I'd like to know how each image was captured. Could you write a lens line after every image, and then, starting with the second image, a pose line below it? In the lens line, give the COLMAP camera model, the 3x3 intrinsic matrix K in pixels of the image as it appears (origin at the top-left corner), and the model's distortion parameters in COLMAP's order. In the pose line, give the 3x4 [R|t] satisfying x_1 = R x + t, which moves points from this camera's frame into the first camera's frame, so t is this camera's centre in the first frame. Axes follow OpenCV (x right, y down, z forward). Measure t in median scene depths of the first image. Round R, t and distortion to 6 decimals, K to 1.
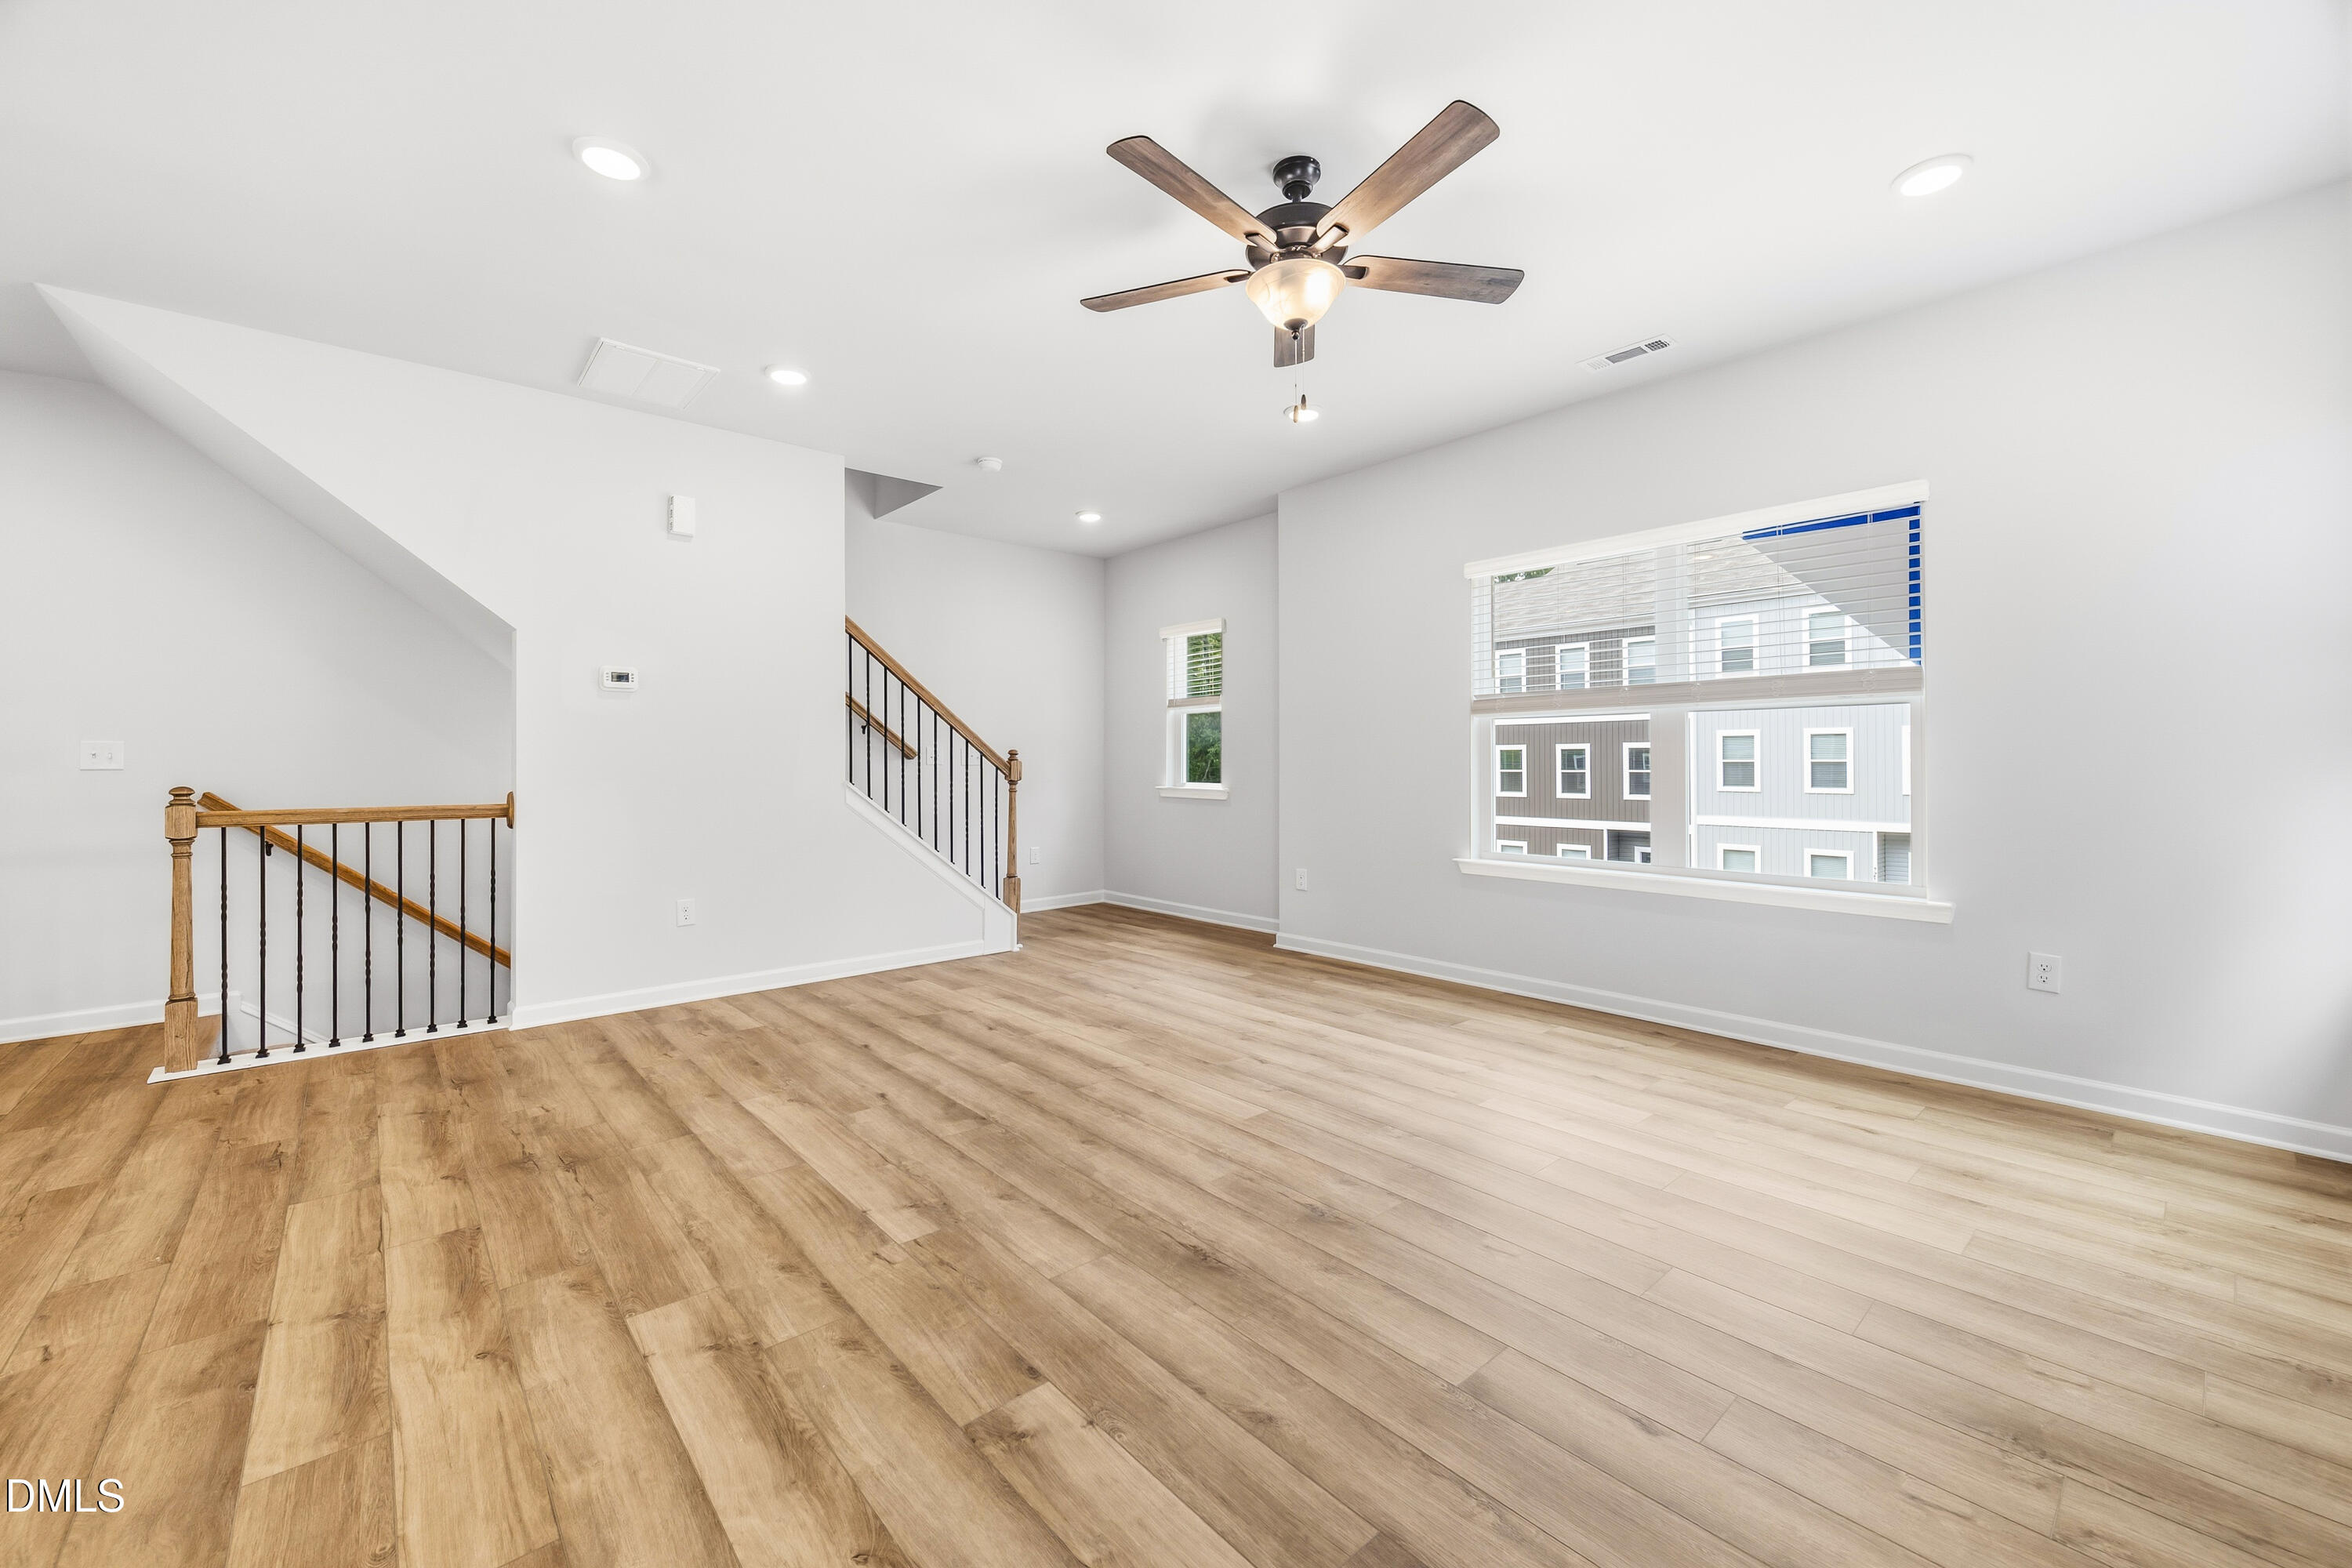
lens RADIAL K [[933.1, 0, 1178.2], [0, 933.1, 752.2], [0, 0, 1]] dist [-0.000929, 0.000520]
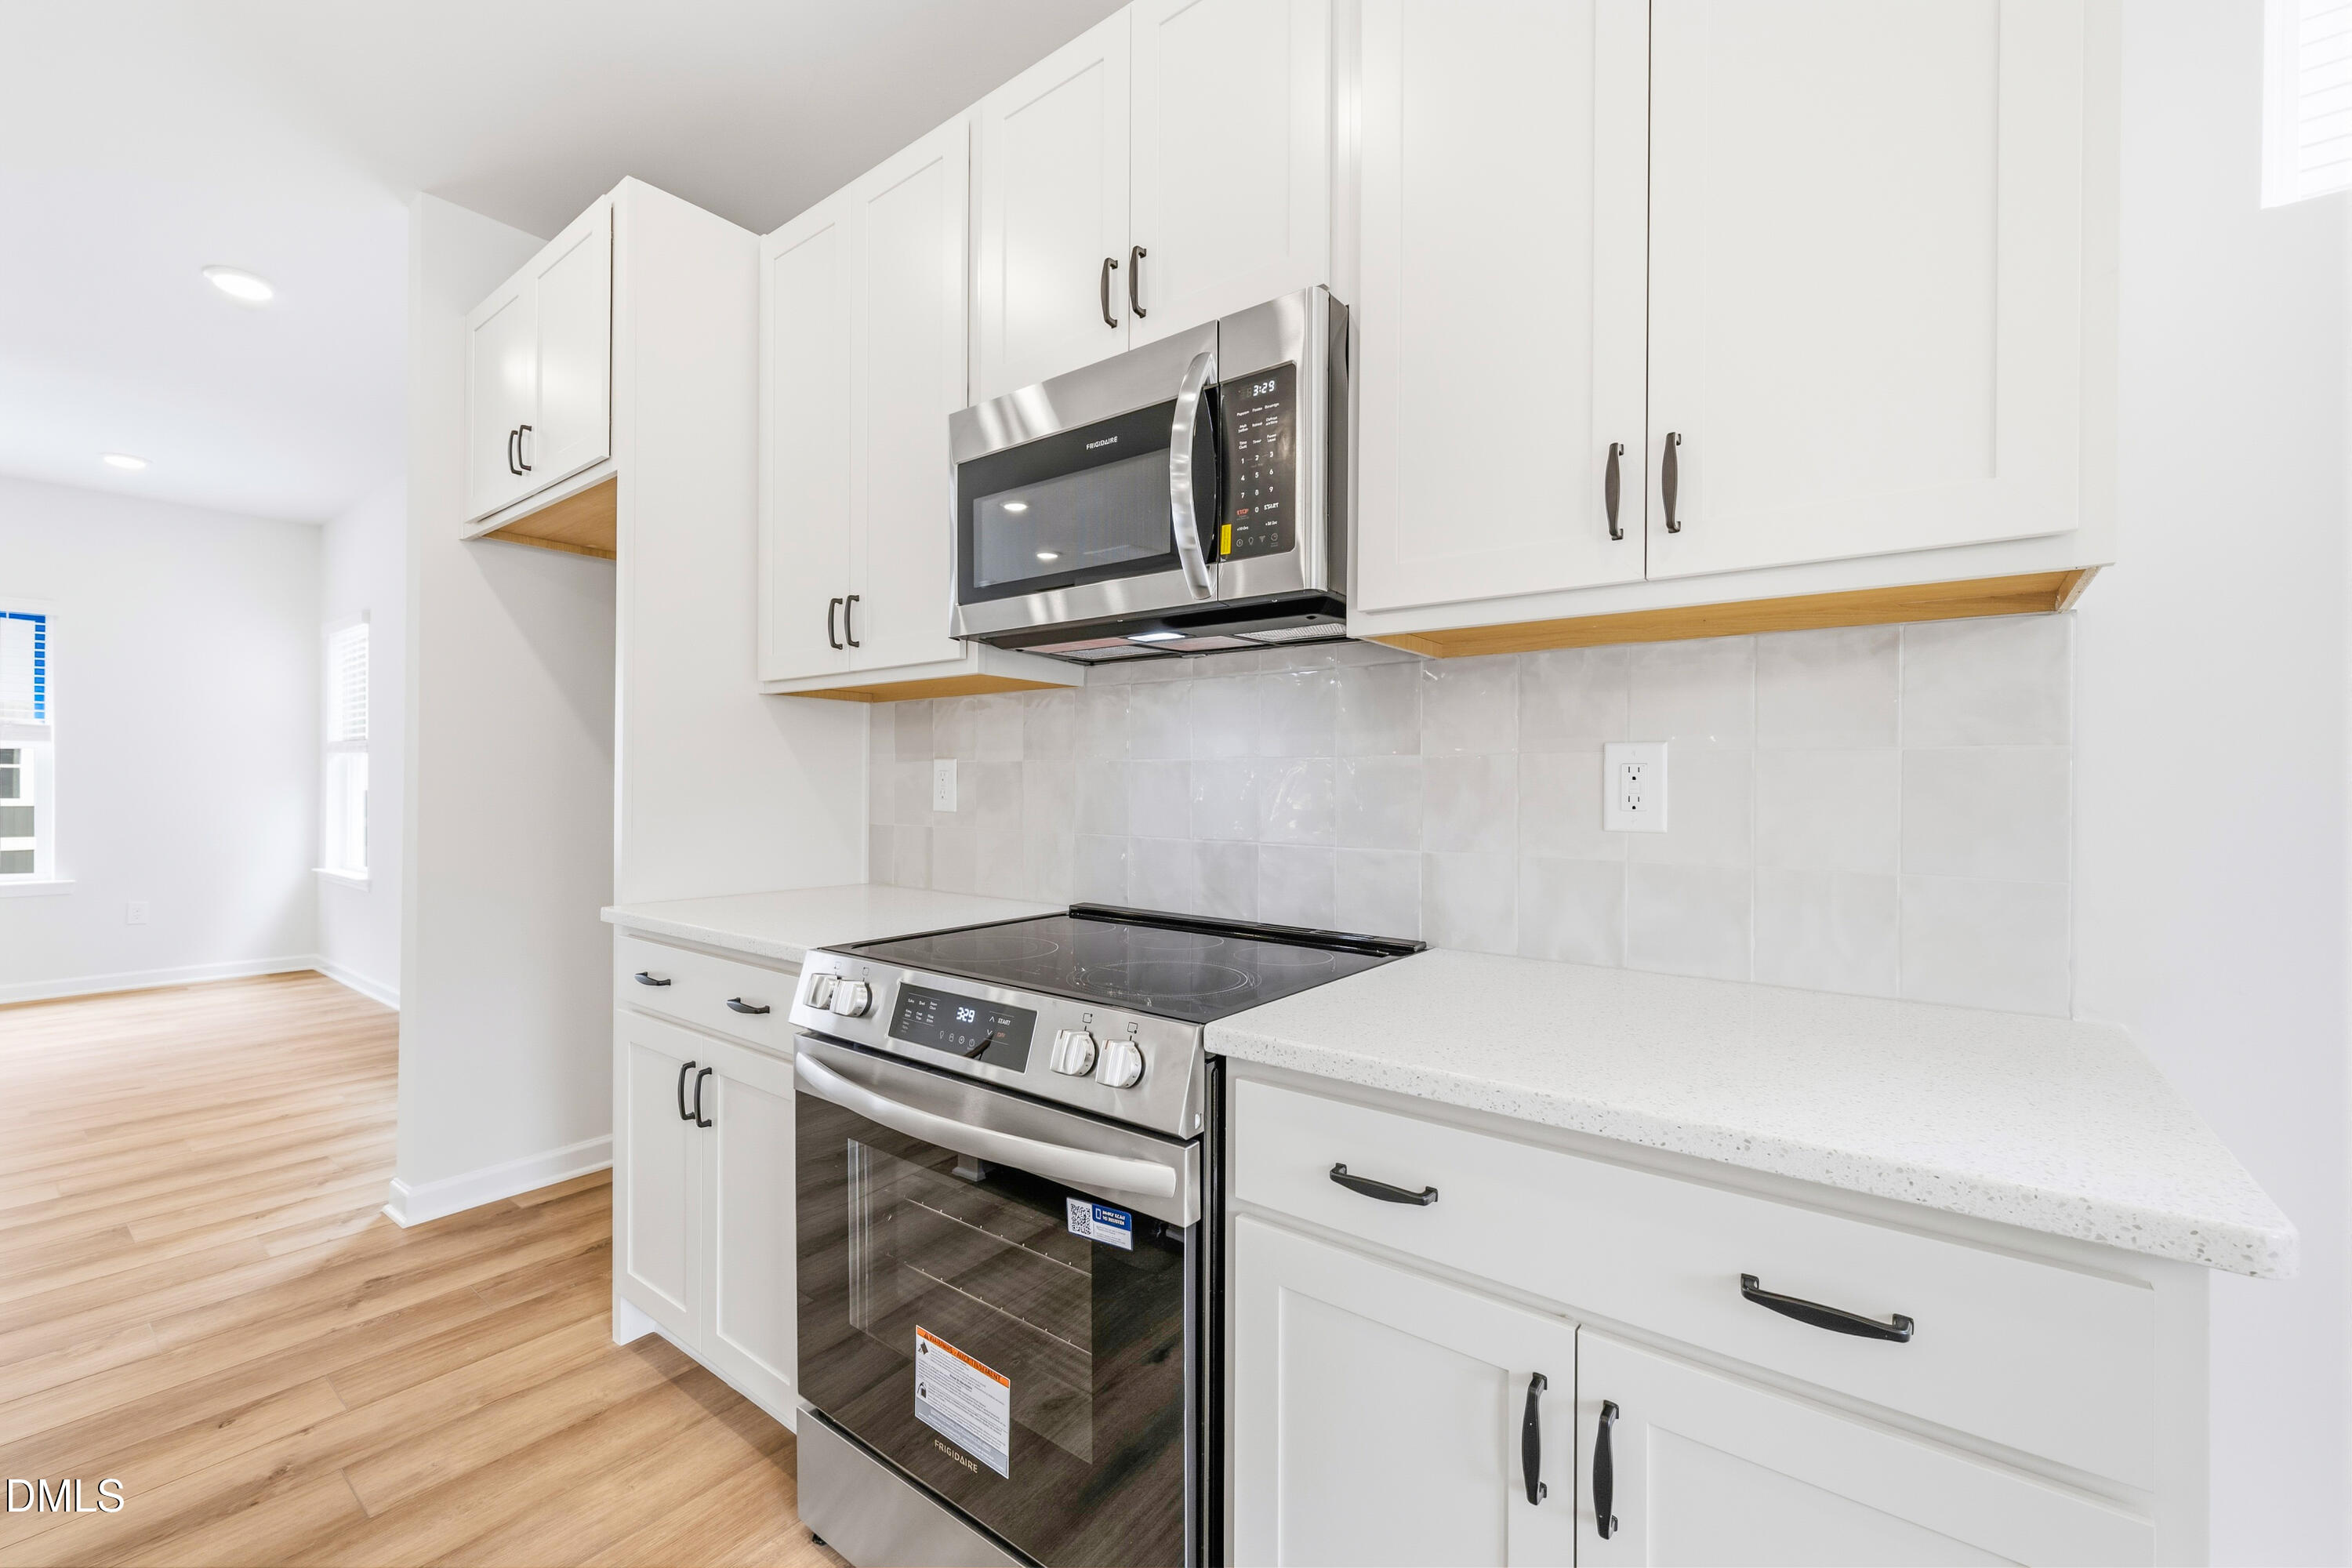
lens RADIAL K [[967.1, 0, 1161.9], [0, 967.1, 785.9], [0, 0, 1]] dist [-0.001844, 0.000125]
pose [[-0.183645, 0.003187, 0.982988, -1.144449], [-0.007292, 0.999963, -0.004605, -0.004354], [-0.982966, -0.008013, -0.183614, -0.504232]]
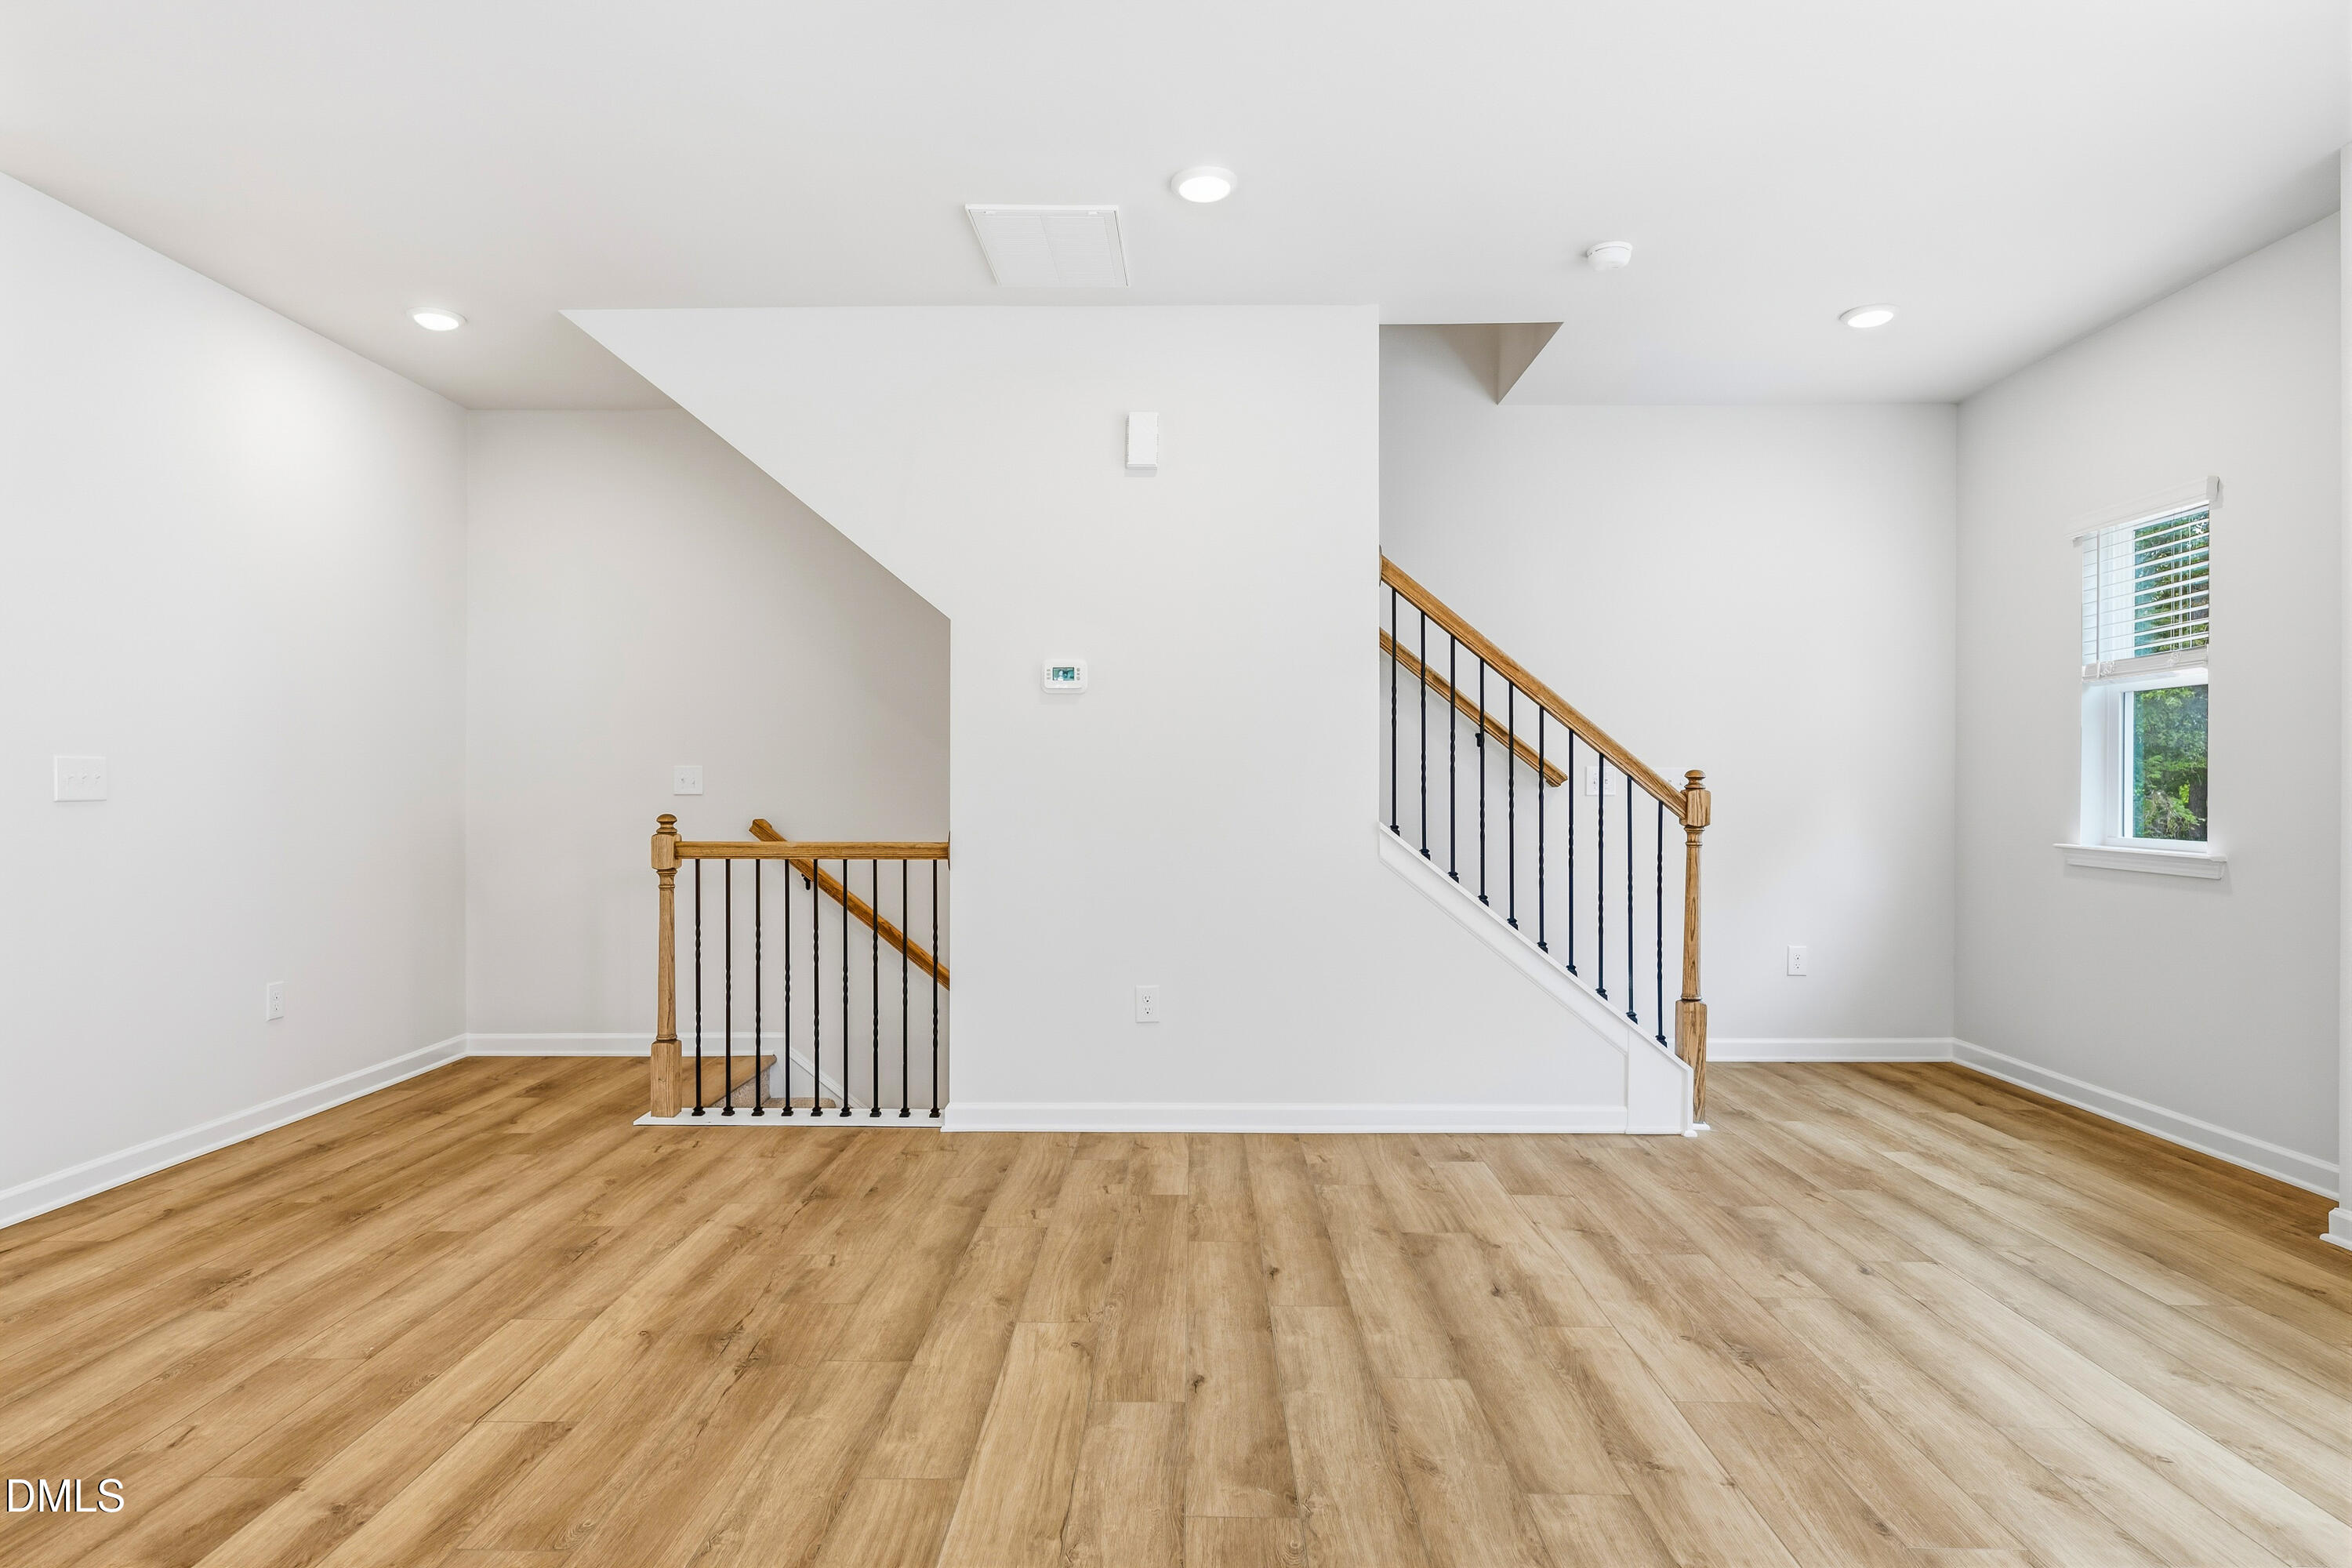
lens RADIAL K [[1299.5, 0, 1168.1], [0, 1299.5, 780.0], [0, 0, 1]] dist [-0.003801, -0.000077]
pose [[0.738734, 0.000009, -0.673997, 0.207897], [0.003036, 0.999990, 0.003340, -0.000109], [0.673990, -0.004513, 0.738727, 0.419270]]
